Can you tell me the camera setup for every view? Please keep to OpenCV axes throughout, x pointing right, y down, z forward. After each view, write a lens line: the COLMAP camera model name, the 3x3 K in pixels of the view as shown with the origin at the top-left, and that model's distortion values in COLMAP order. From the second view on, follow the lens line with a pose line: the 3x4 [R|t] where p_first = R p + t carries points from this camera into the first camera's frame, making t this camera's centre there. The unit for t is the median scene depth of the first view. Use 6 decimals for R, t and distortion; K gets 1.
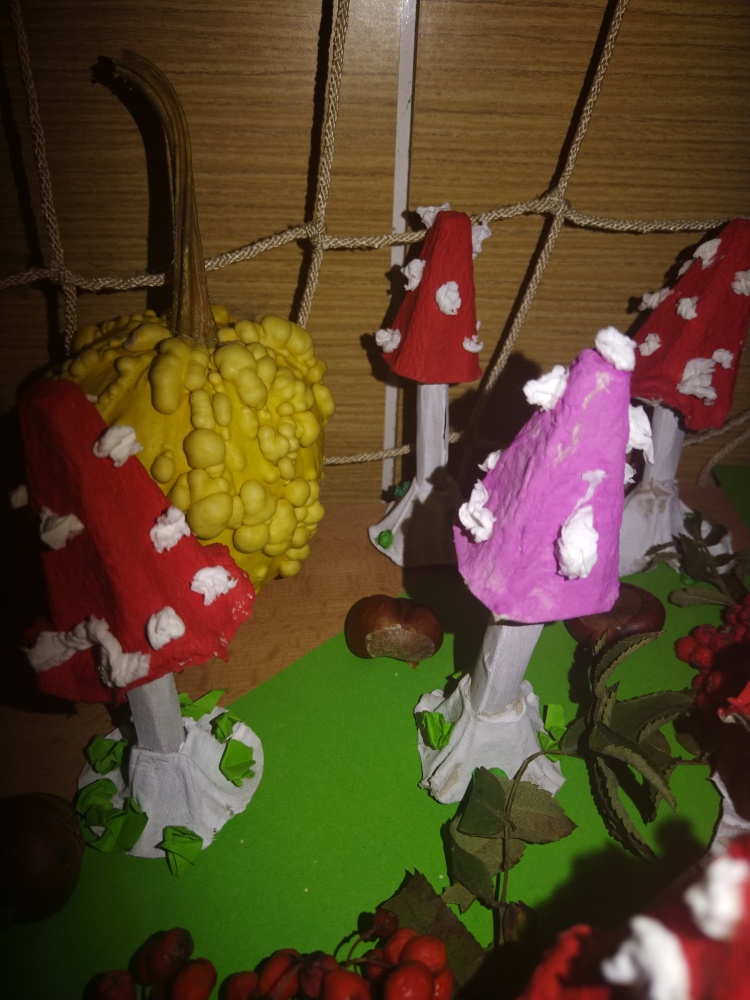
lens RADIAL K [[699.1, 0, 375.0], [0, 699.1, 500.0], [0, 0, 1]] dist [-0.035215, 0.062998]
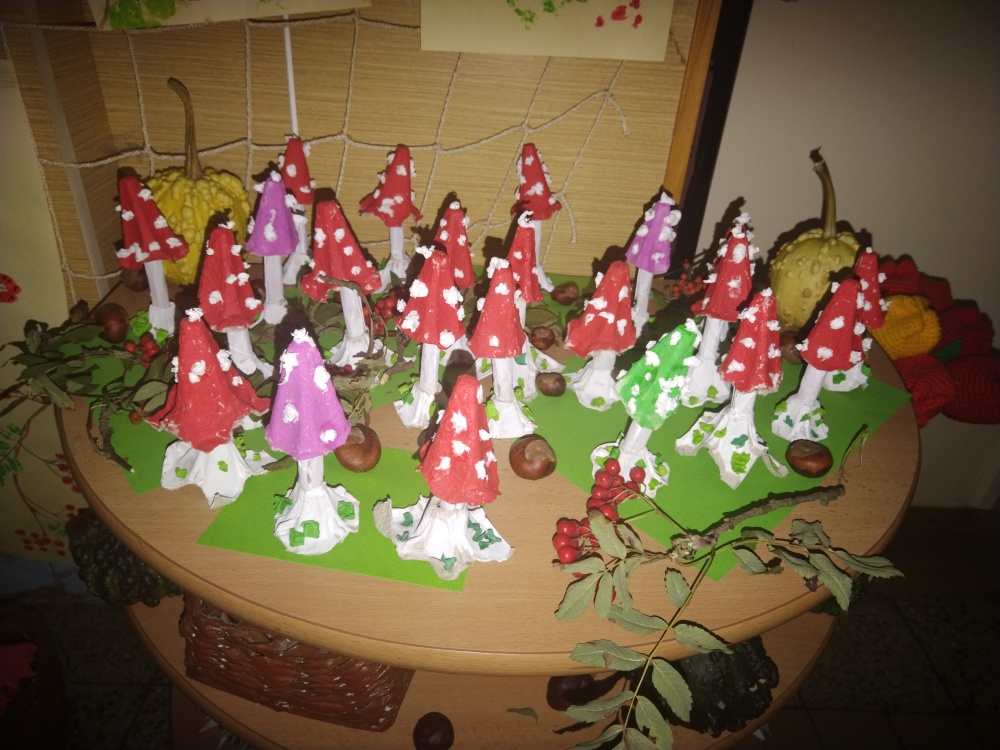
lens RADIAL K [[699.1, 0, 500.0], [0, 699.1, 375.0], [0, 0, 1]] dist [-0.035215, 0.062998]
pose [[0.997028, 0.068650, -0.034954, 1.196549], [-0.070626, 0.995765, -0.058850, 0.672427], [0.030766, 0.061144, 0.997655, -1.804981]]
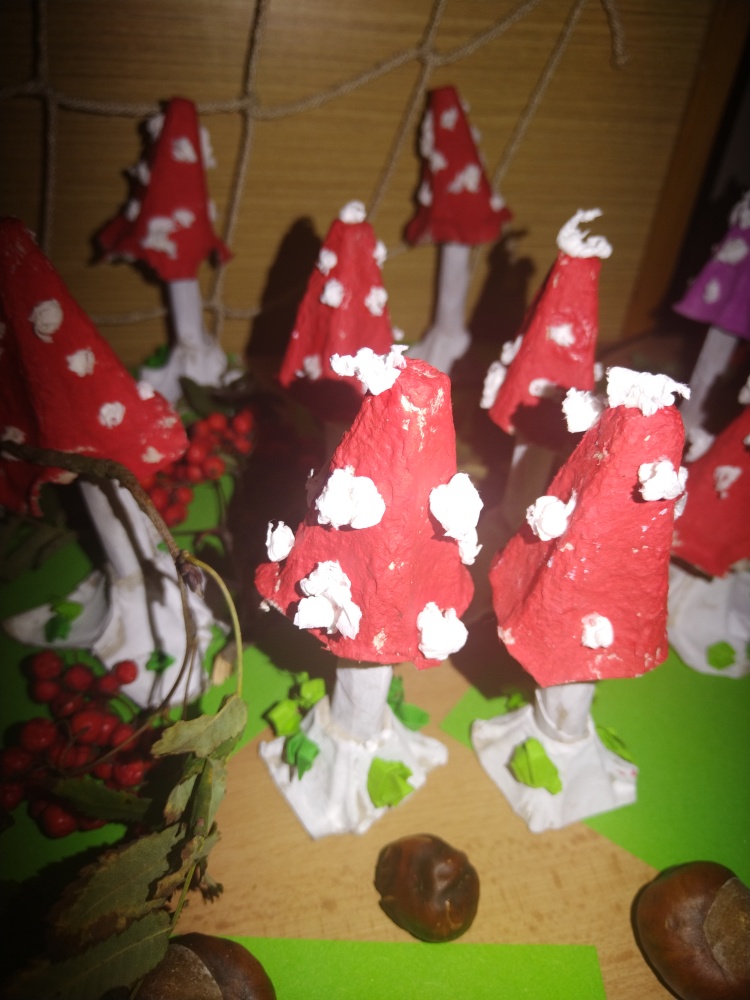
lens RADIAL K [[730.6, 0, 375.0], [0, 730.6, 500.0], [0, 0, 1]] dist [-0.041309, -0.000900]
pose [[0.994677, -0.039221, 0.095286, 0.815095], [0.035086, 0.998384, 0.044695, 0.272927], [-0.096885, -0.041114, 0.994446, -0.325826]]
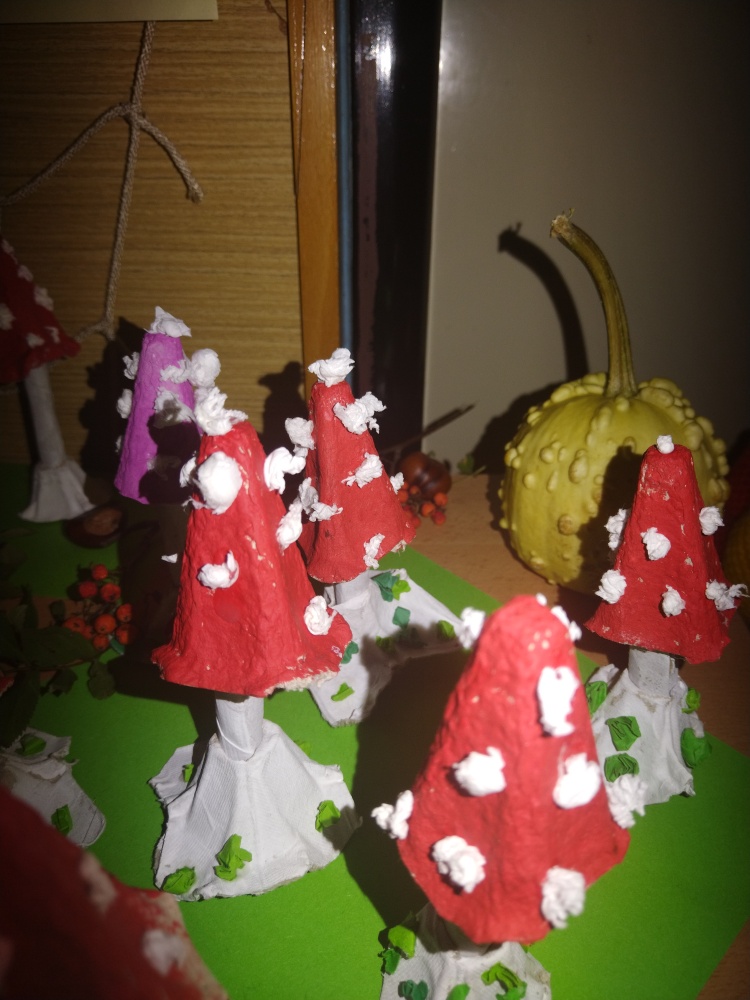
lens RADIAL K [[699.1, 0, 375.0], [0, 699.1, 500.0], [0, 0, 1]] dist [-0.035215, 0.062998]
pose [[0.994794, 0.037668, -0.094686, 2.150843], [-0.044512, 0.996466, -0.071236, 0.116867], [0.091668, 0.075079, 0.992955, -0.132649]]
